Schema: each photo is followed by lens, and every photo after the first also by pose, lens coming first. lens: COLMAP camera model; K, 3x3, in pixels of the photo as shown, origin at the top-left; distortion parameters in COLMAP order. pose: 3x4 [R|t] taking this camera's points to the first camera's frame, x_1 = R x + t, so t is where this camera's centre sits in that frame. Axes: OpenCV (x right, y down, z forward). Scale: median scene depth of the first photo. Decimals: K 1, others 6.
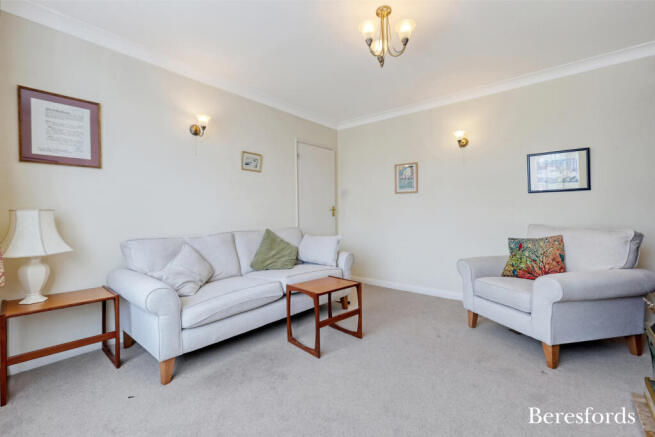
lens RADIAL K [[287.8, 0, 324.0], [0, 287.8, 214.1], [0, 0, 1]] dist [-0.010201, -0.000236]
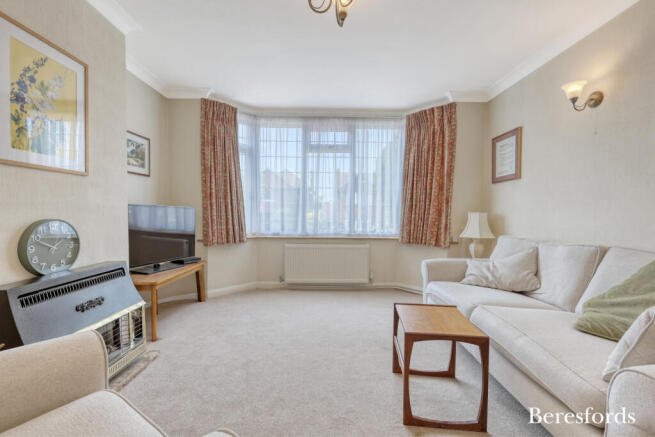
lens RADIAL K [[287.8, 0, 325.9], [0, 287.8, 218.4], [0, 0, 1]] dist [-0.010201, -0.000236]
pose [[-0.751756, 0.015467, -0.659260, 0.582003], [-0.004767, 0.999571, 0.028886, -0.014658], [0.659424, 0.024858, -0.751360, 1.169097]]
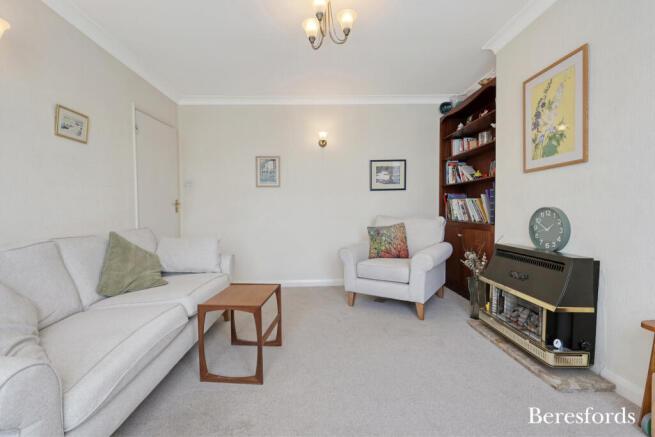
lens RADIAL K [[287.8, 0, 323.6], [0, 287.8, 217.8], [0, 0, 1]] dist [-0.010201, -0.000236]
pose [[0.741844, -0.027753, 0.669998, -0.301923], [0.011087, 0.999514, 0.029126, 0.006064], [-0.670481, -0.014178, 0.741791, 0.205499]]
